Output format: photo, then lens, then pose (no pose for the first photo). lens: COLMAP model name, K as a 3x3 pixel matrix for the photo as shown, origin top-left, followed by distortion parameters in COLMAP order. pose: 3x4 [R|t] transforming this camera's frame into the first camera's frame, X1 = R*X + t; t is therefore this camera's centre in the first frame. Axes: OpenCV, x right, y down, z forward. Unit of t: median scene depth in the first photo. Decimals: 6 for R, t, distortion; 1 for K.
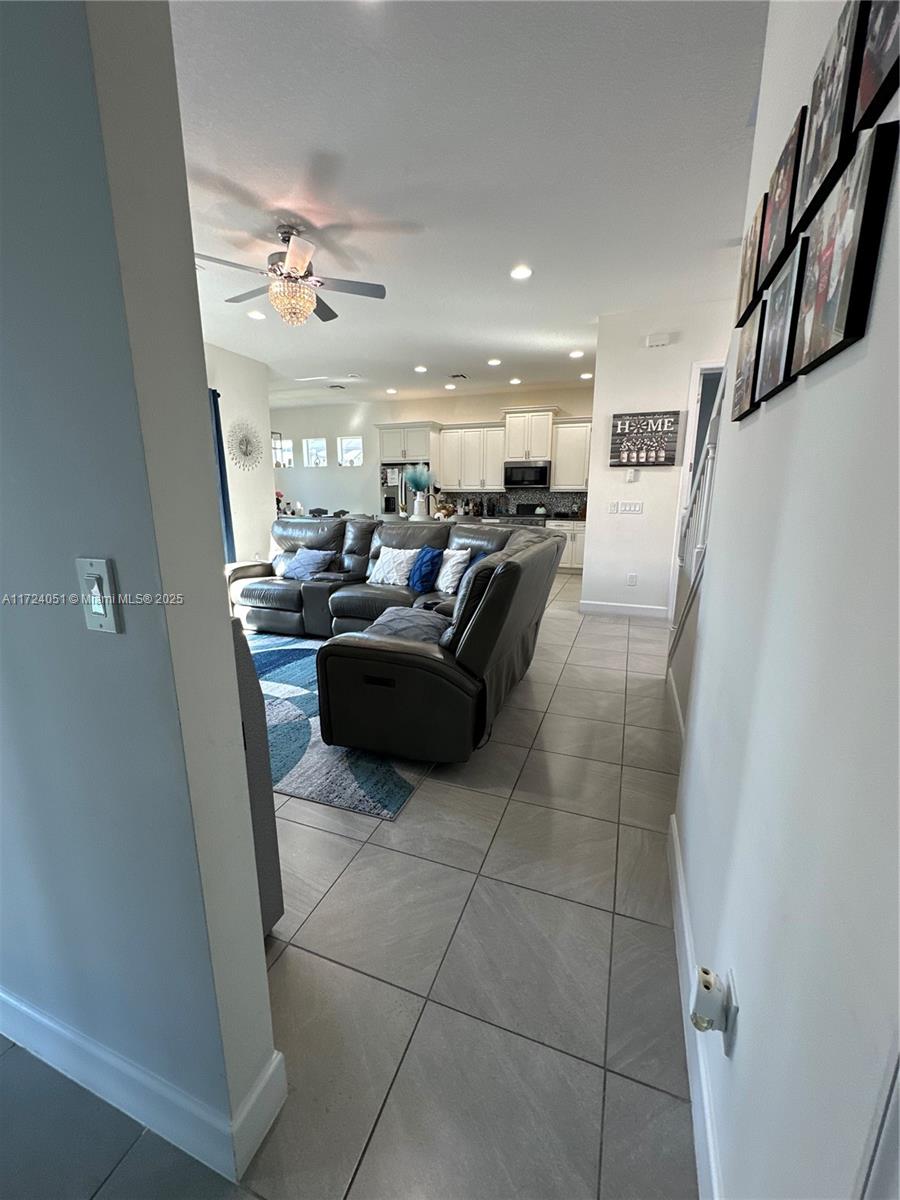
lens RADIAL K [[484.0, 0, 448.5], [0, 484.0, 602.7], [0, 0, 1]] dist [-0.005150, 0.002025]
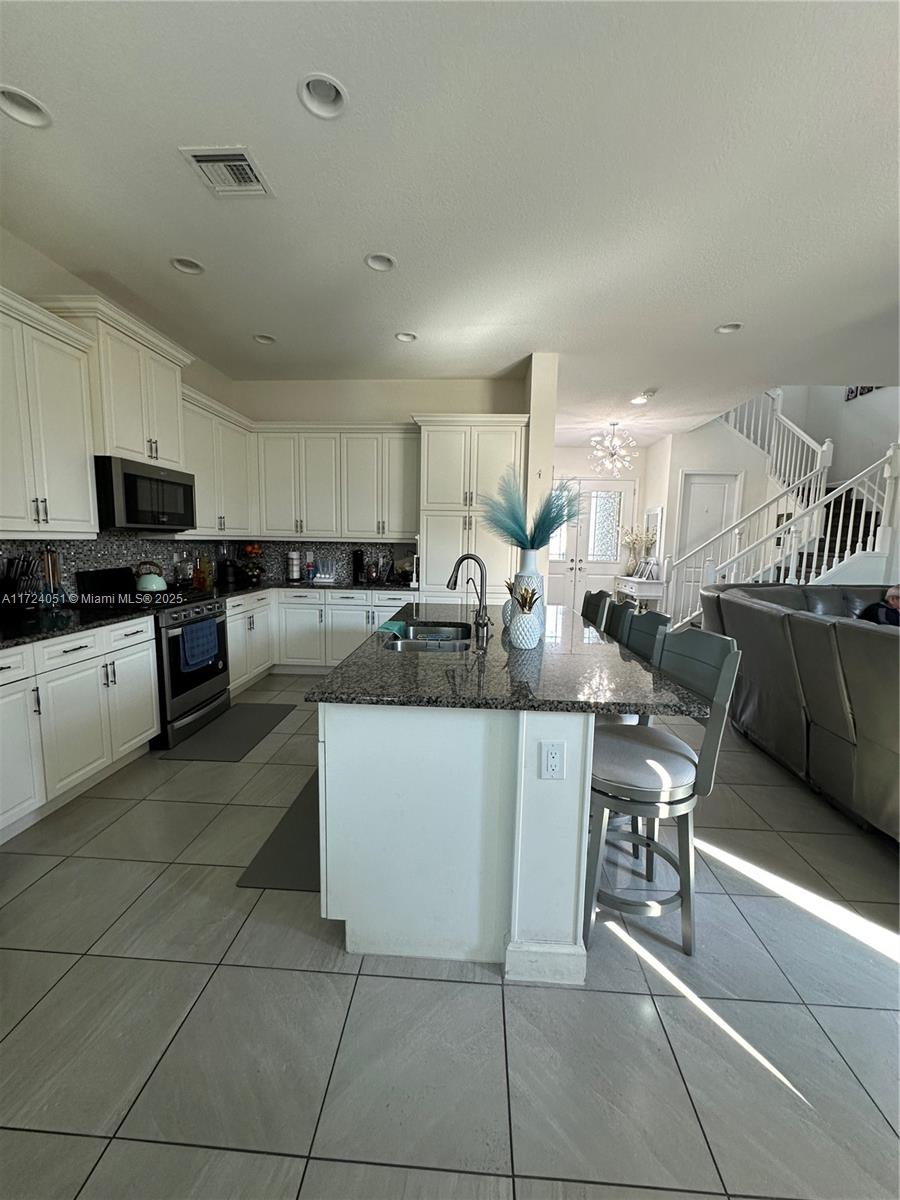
lens RADIAL K [[484.0, 0, 451.3], [0, 484.0, 598.8], [0, 0, 1]] dist [-0.005150, 0.002025]
pose [[-0.309631, -0.119275, 0.943346, -0.440567], [0.191365, 0.963985, 0.184696, -0.303249], [-0.931401, 0.237710, -0.275654, 1.294236]]
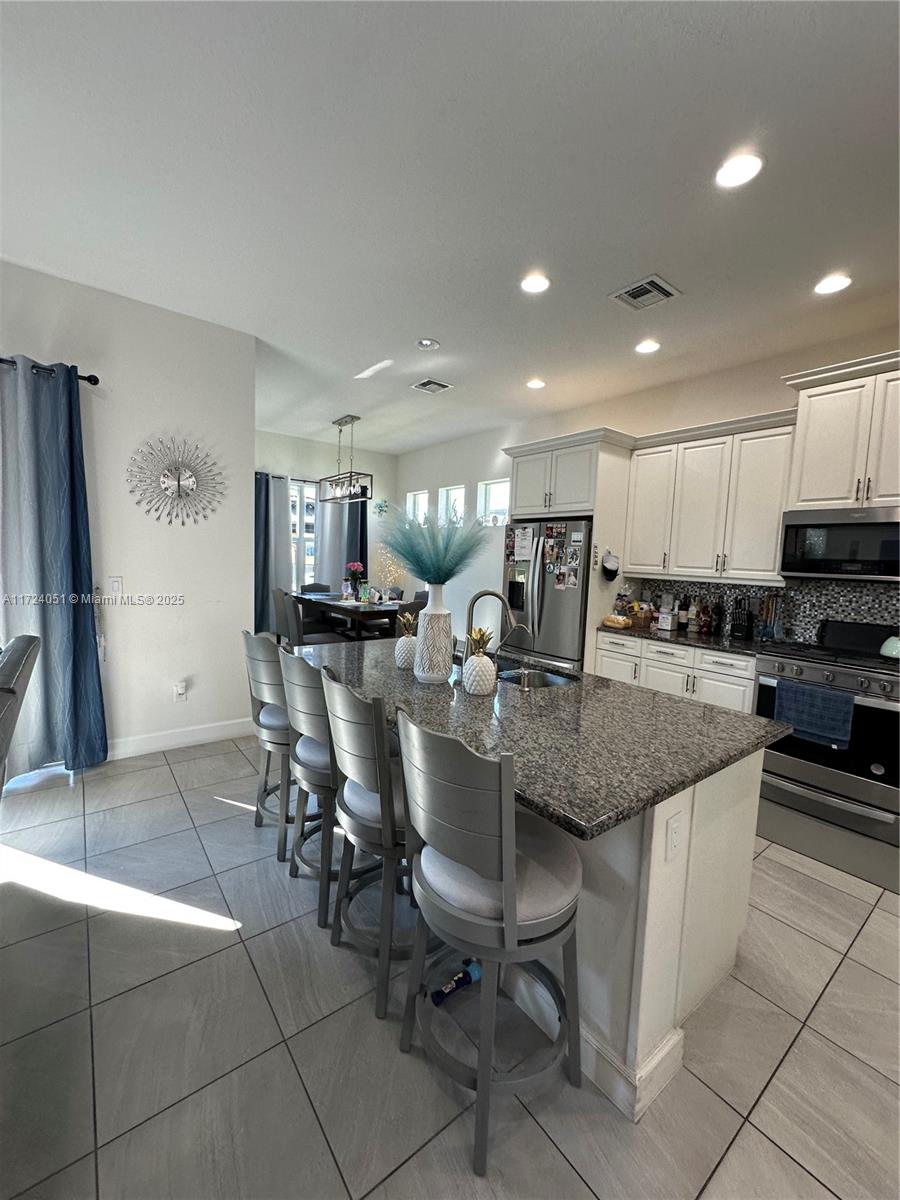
lens RADIAL K [[484.0, 0, 452.6], [0, 484.0, 598.7], [0, 0, 1]] dist [-0.005150, 0.002025]
pose [[0.856491, 0.077776, -0.510268, 0.131307], [-0.149561, 0.983568, -0.101122, -0.209930], [0.494019, 0.162926, 0.854049, 0.802678]]
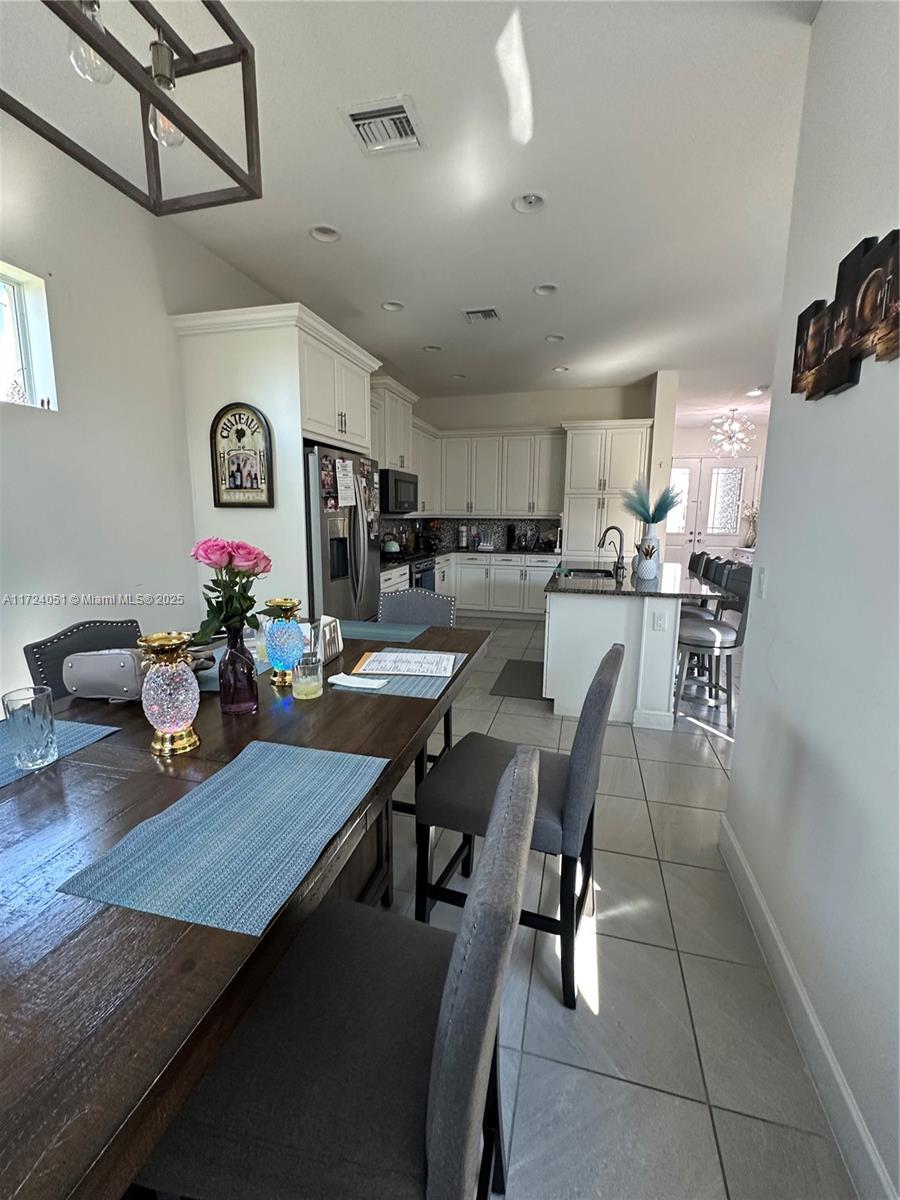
lens RADIAL K [[484.0, 0, 457.9], [0, 484.0, 596.1], [0, 0, 1]] dist [-0.005150, 0.002025]
pose [[-0.101442, -0.167566, 0.980628, -0.734062], [0.212547, 0.959302, 0.185910, -0.342146], [-0.971871, 0.227289, -0.061698, 1.443097]]
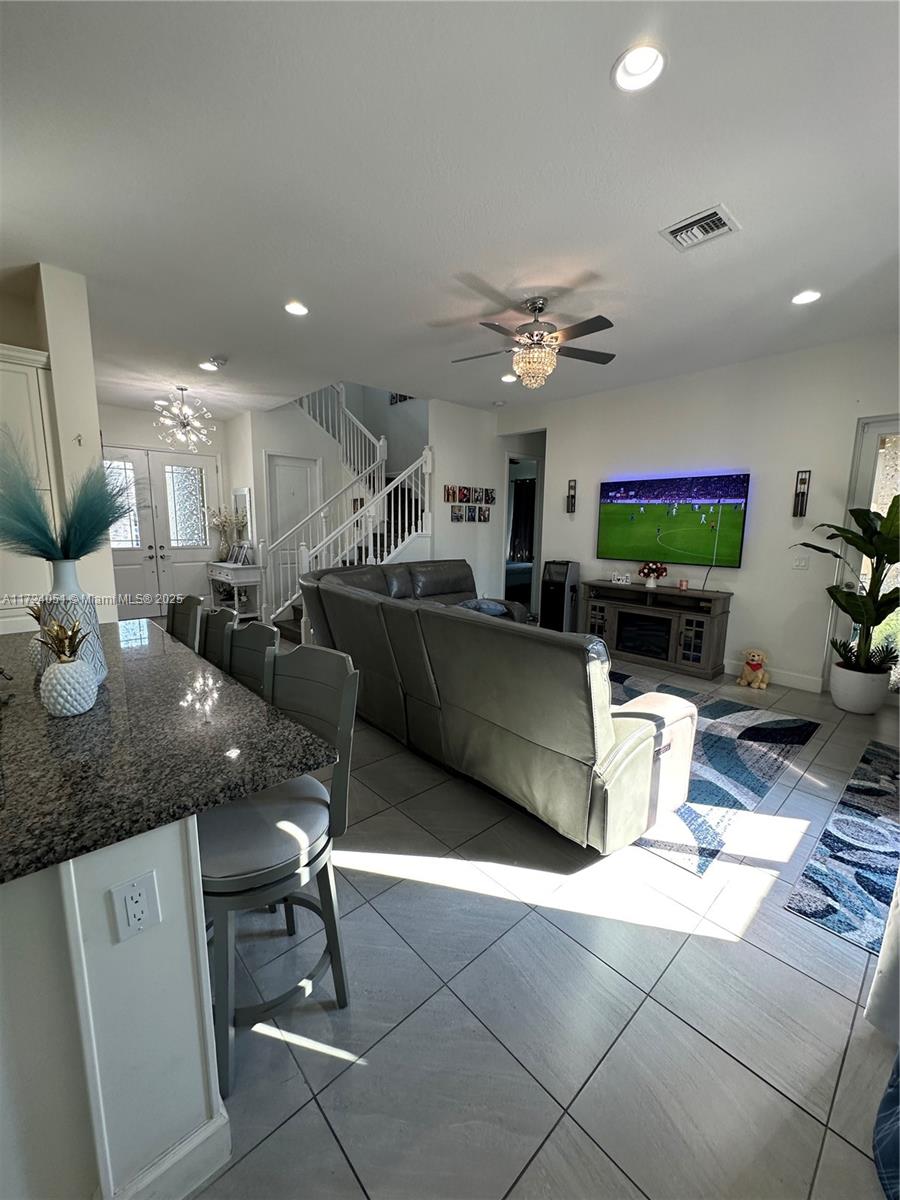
lens RADIAL K [[484.0, 0, 456.3], [0, 484.0, 603.6], [0, 0, 1]] dist [-0.005150, 0.002025]
pose [[-0.898614, -0.081211, 0.431158, -0.389666], [0.085074, 0.931815, 0.352821, -0.309492], [-0.430413, 0.353730, -0.830433, 1.249089]]
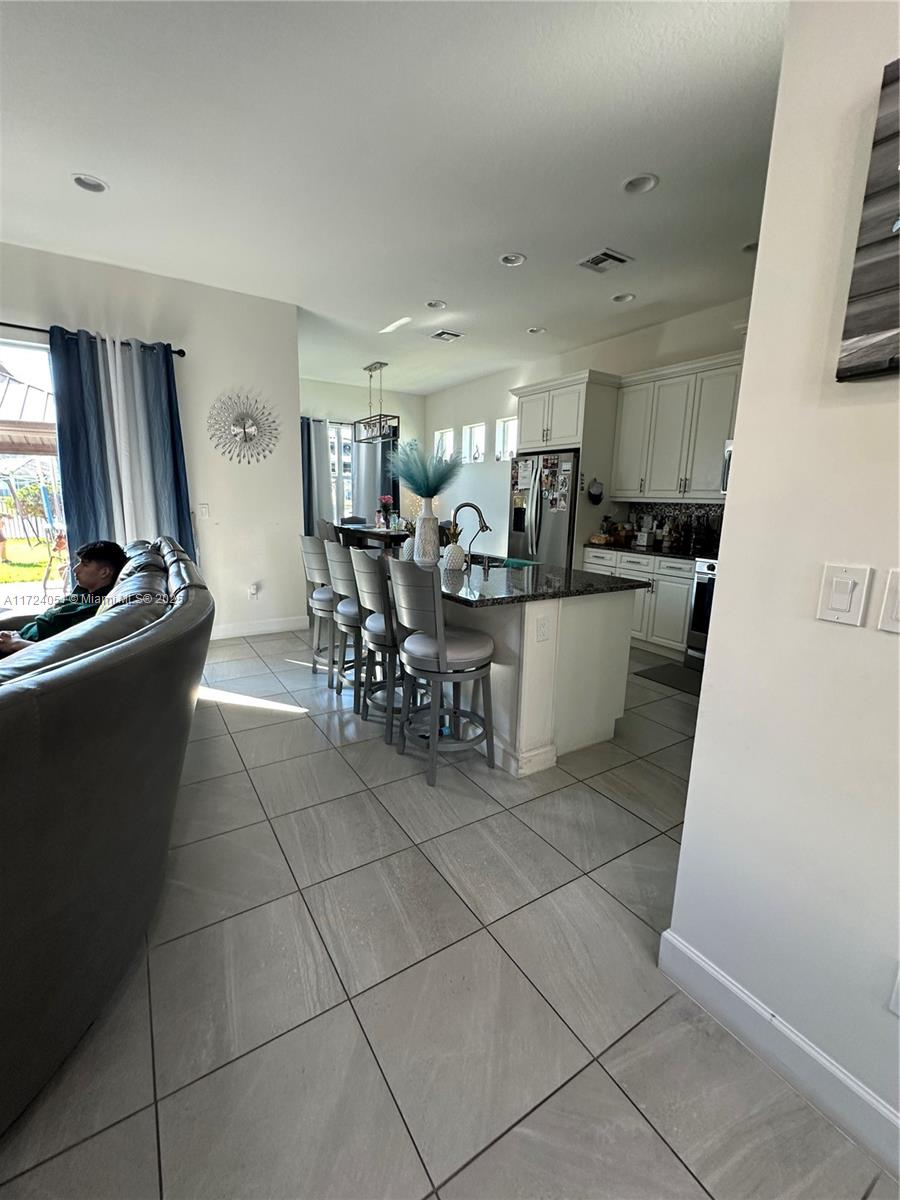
lens RADIAL K [[509.3, 0, 451.7], [0, 509.3, 595.7], [0, 0, 1]] dist [-0.002392, 0.000242]
pose [[0.804244, 0.130012, -0.579904, 0.295489], [-0.150308, 0.988551, 0.013172, -0.160411], [0.574977, 0.076571, 0.814578, 0.672432]]
